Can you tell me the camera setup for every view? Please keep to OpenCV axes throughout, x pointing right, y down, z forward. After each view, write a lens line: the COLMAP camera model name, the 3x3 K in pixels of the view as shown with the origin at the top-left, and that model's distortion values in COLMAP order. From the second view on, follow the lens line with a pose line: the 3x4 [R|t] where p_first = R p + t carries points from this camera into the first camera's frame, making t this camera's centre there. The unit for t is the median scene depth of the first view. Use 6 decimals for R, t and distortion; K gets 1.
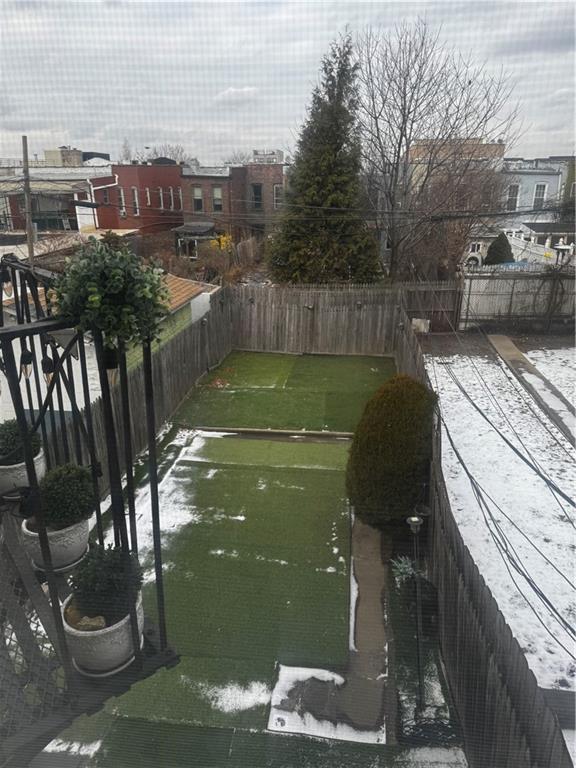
lens RADIAL K [[538.6, 0, 288.0], [0, 538.6, 384.0], [0, 0, 1]] dist [0.101109, -0.128421]
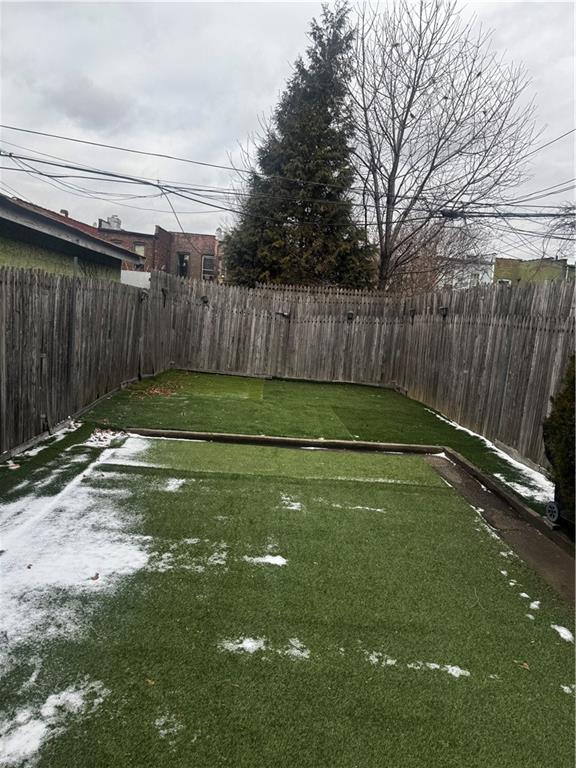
lens RADIAL K [[533.3, 0, 288.0], [0, 533.3, 384.0], [0, 0, 1]] dist [0.067730, -0.064080]
pose [[0.981193, 0.059374, 0.183670, -0.093932], [-0.017662, 0.975142, -0.220877, 0.125926], [-0.192219, 0.213479, 0.957851, 0.362558]]
